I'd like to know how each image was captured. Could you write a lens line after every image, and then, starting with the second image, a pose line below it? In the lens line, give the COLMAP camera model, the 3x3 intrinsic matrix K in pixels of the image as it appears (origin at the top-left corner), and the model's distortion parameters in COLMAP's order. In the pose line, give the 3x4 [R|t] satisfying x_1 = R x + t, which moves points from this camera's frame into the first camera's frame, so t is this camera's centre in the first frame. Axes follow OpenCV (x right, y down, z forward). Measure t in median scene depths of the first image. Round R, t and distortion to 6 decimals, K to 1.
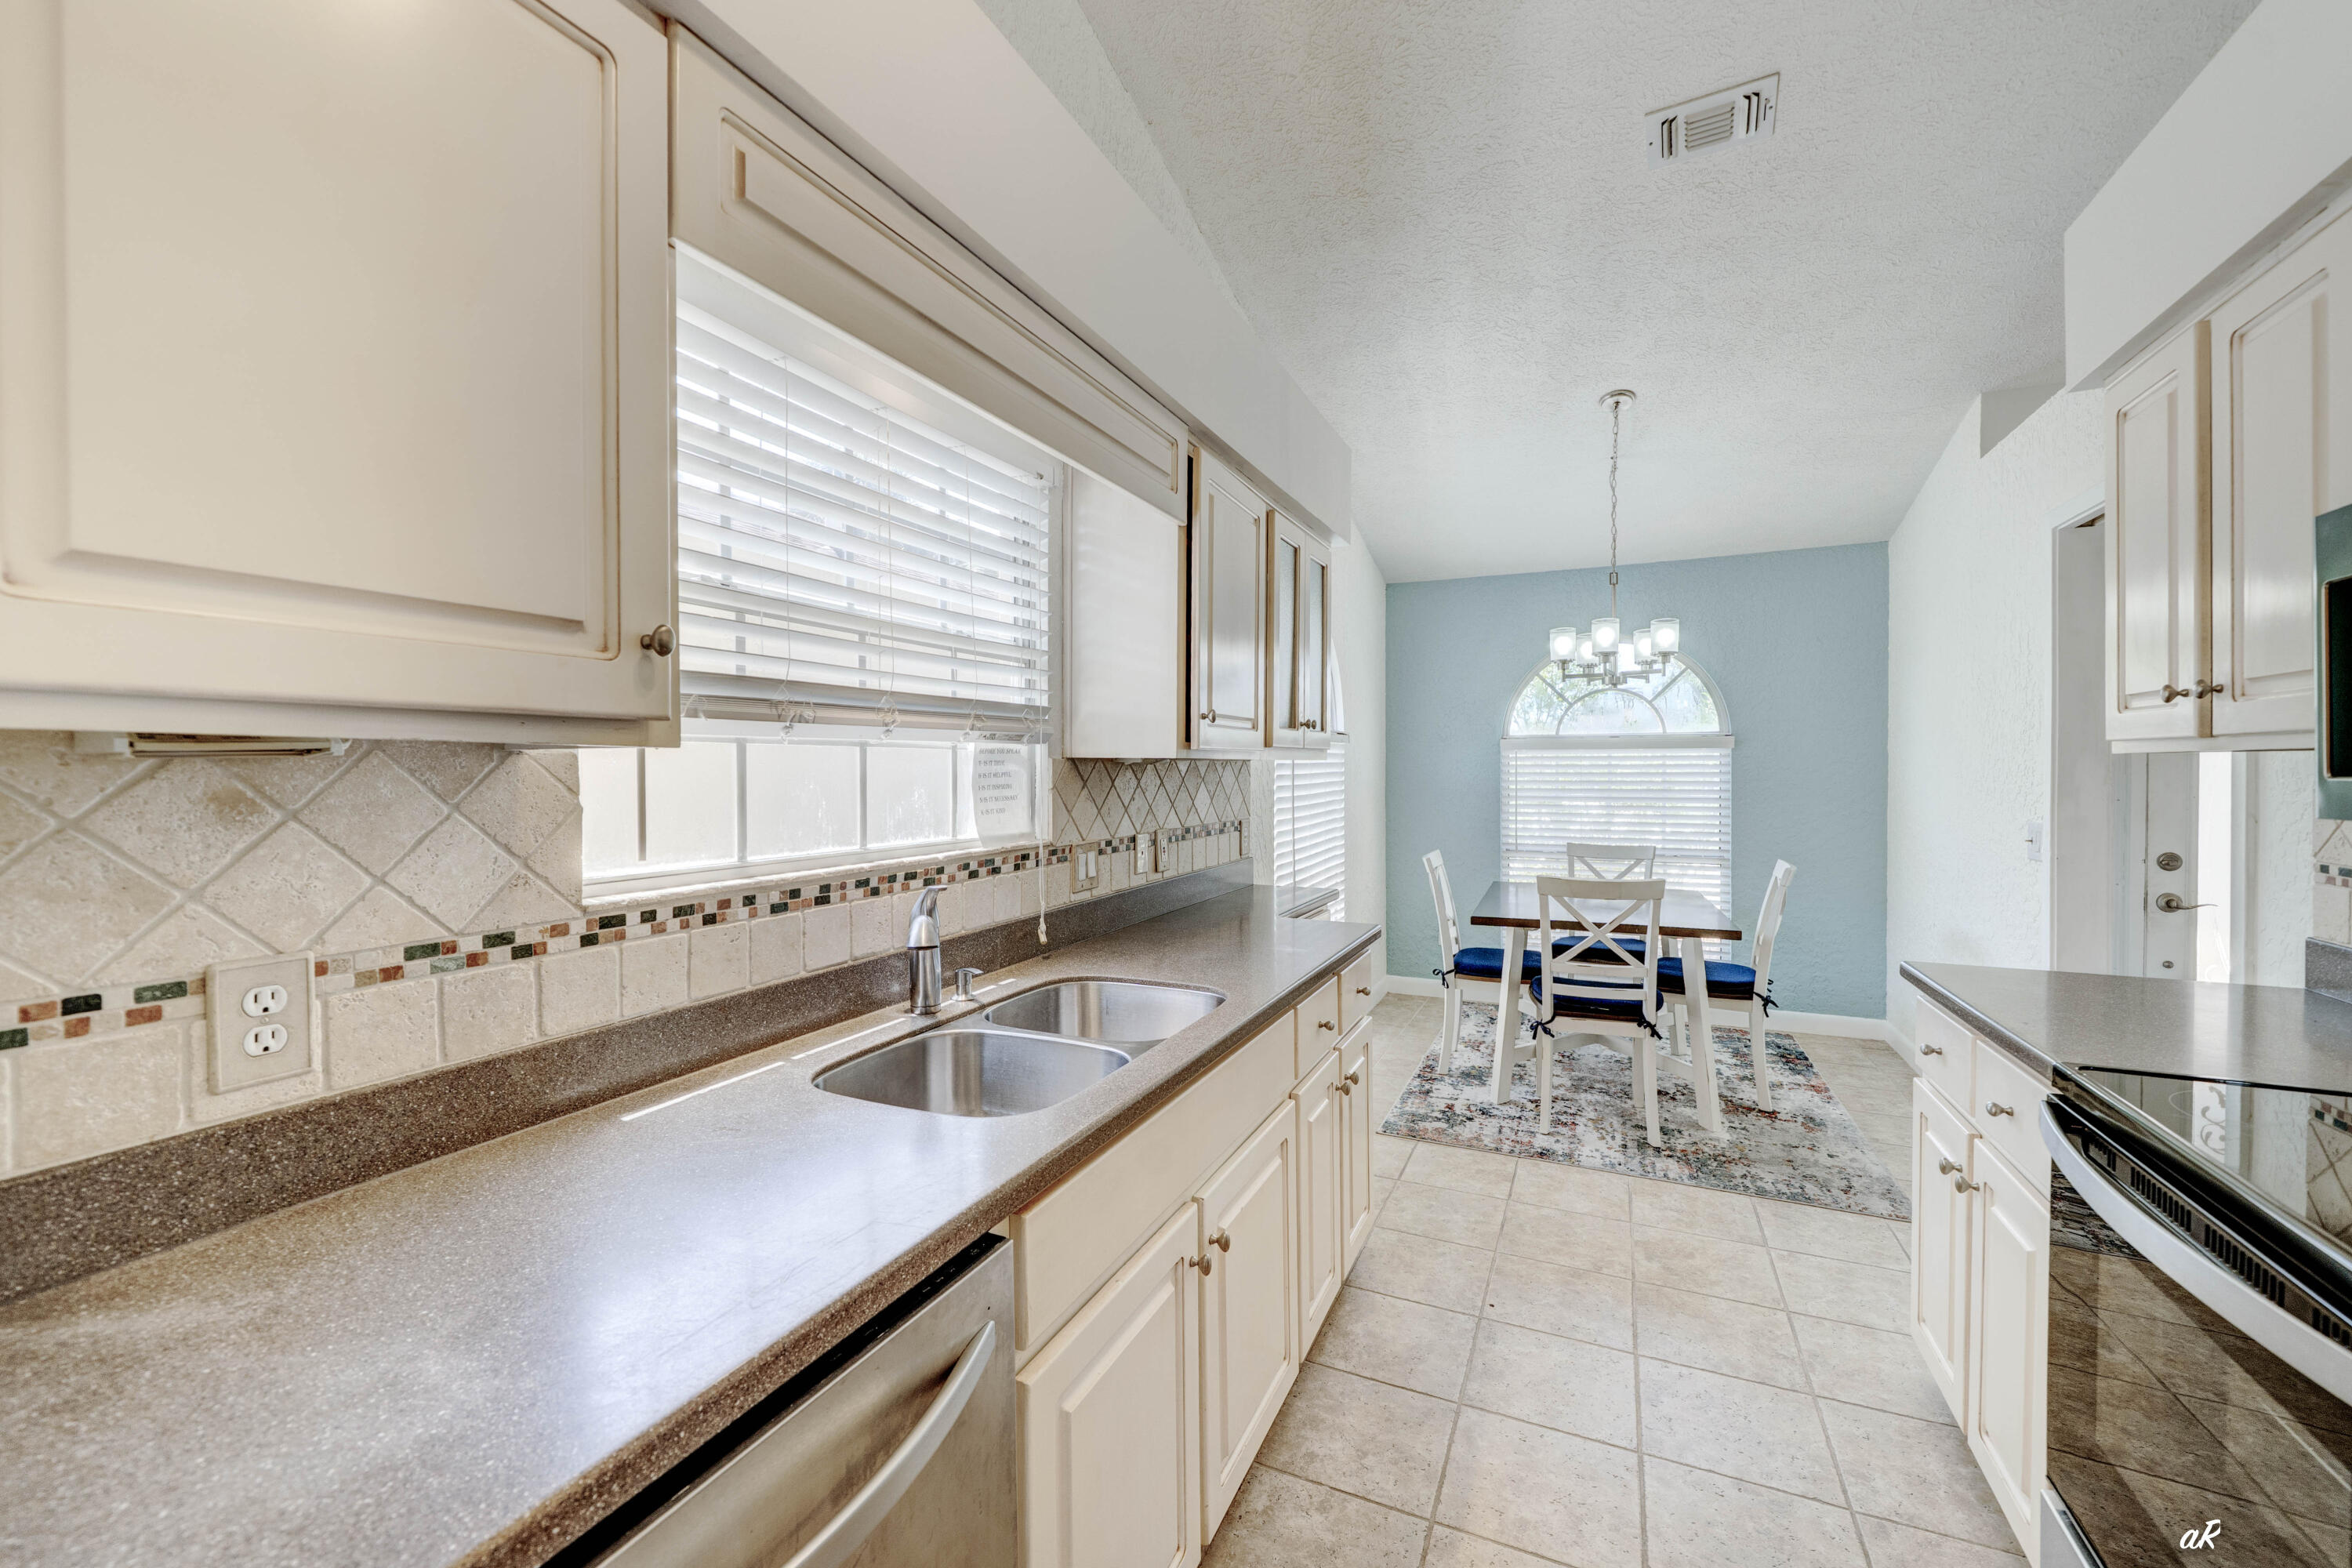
lens RADIAL K [[897.5, 0, 1193.6], [0, 897.5, 790.2], [0, 0, 1]] dist [0.002073, 0.000372]
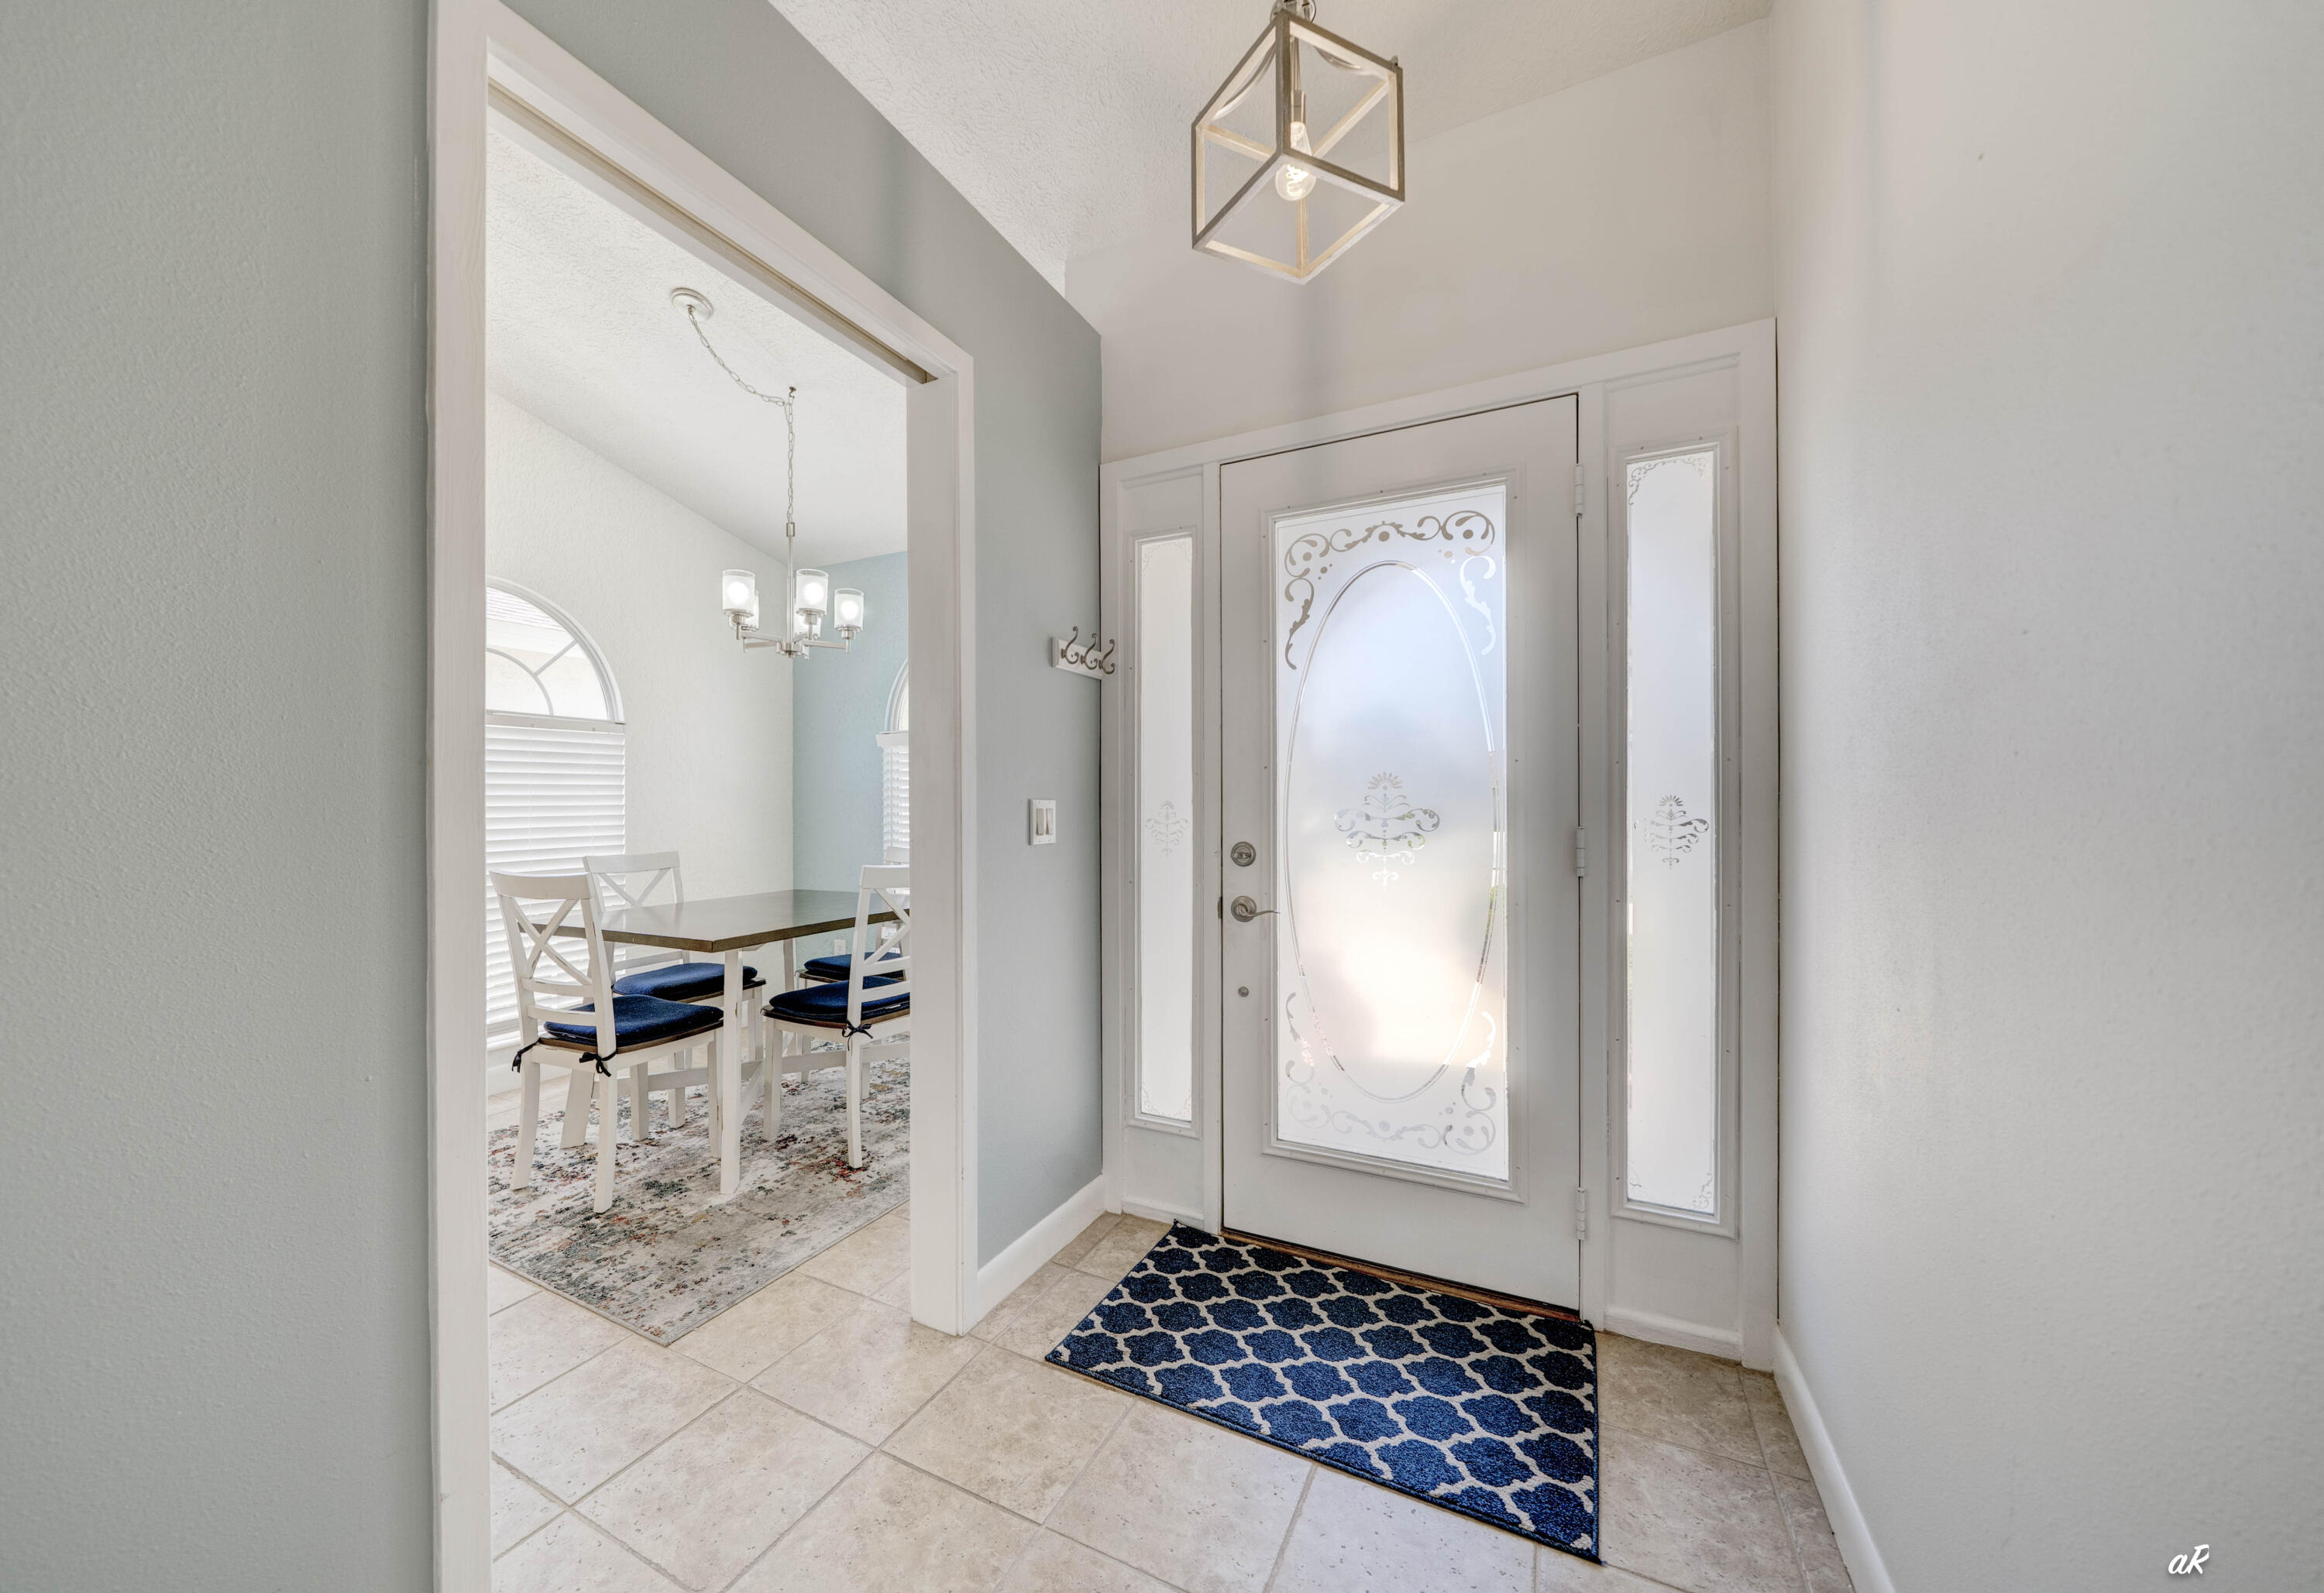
lens RADIAL K [[827.4, 0, 1123.6], [0, 827.4, 807.6], [0, 0, 1]] dist [-0.000748, -0.000091]
pose [[0.997295, 0.000009, -0.073497, 1.092206], [-0.001681, 0.999741, -0.022683, 0.059721], [0.073477, 0.022745, 0.997037, 0.318350]]
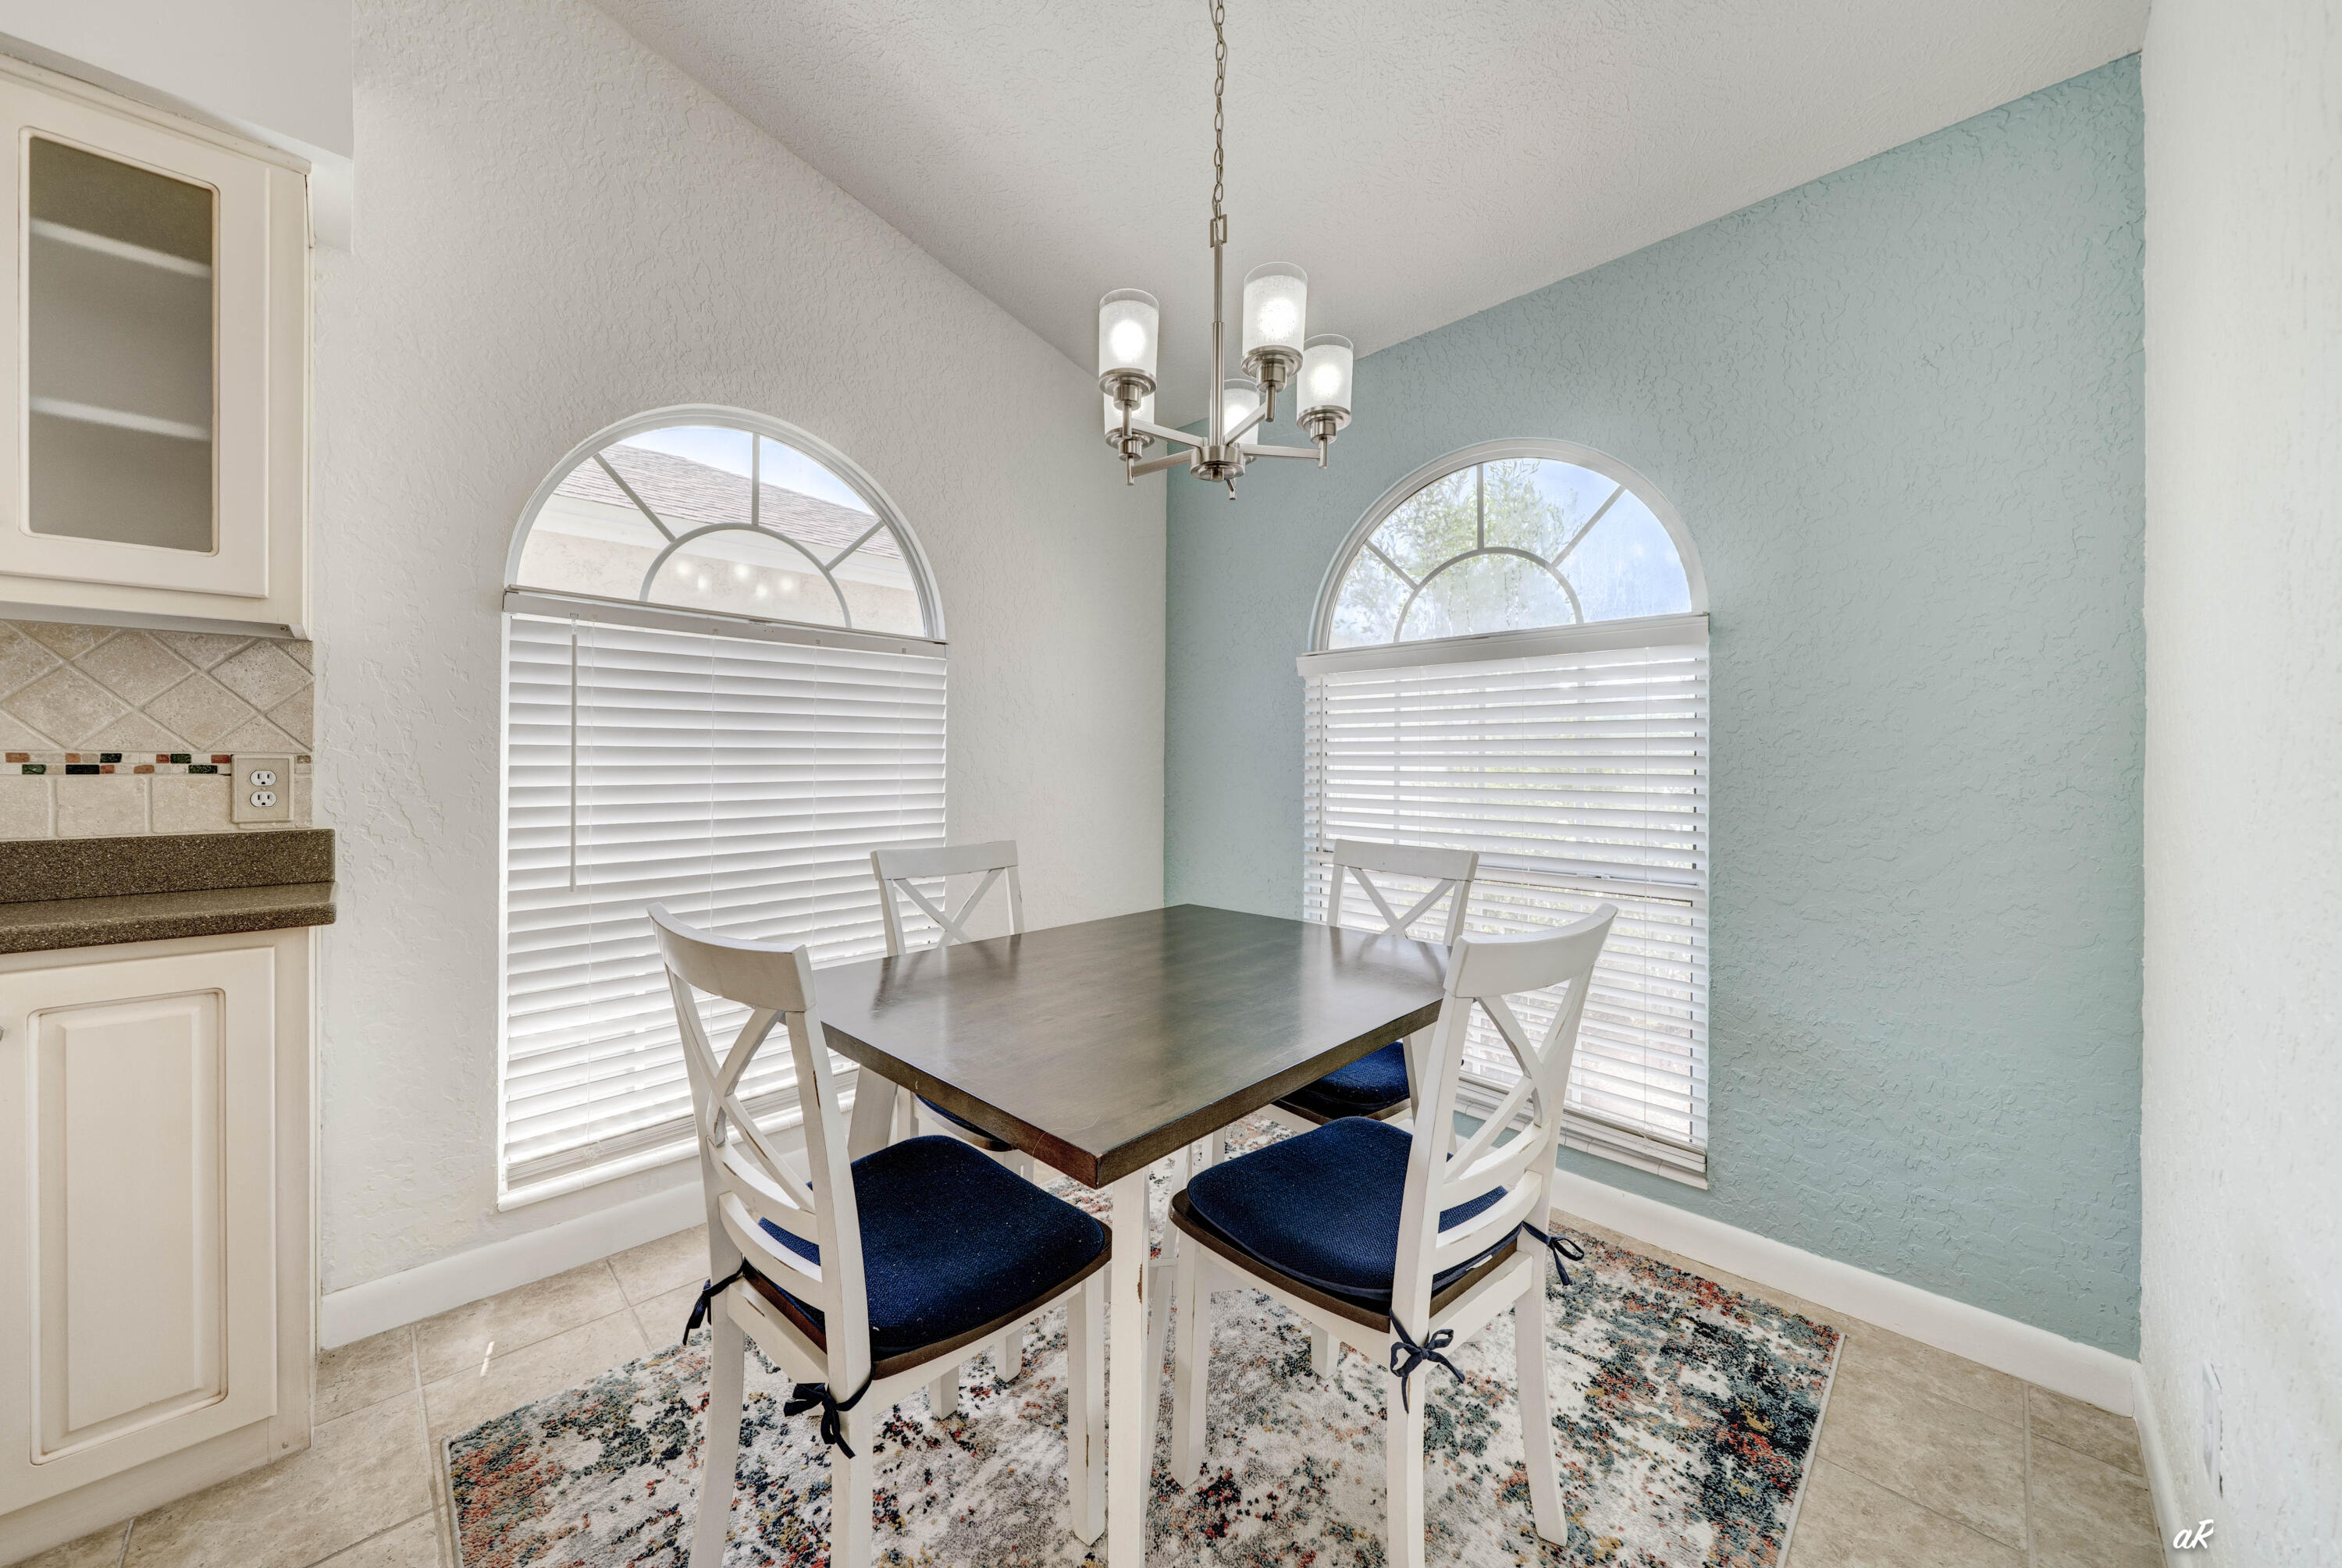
lens RADIAL K [[811.7, 0, 1187.0], [0, 811.7, 769.7], [0, 0, 1]] dist [-0.002199, -0.000402]
pose [[0.934389, 0.010222, -0.356108, 0.774671], [-0.017372, 0.999707, -0.016885, 0.044019], [0.355831, 0.021963, 0.934292, 0.821140]]
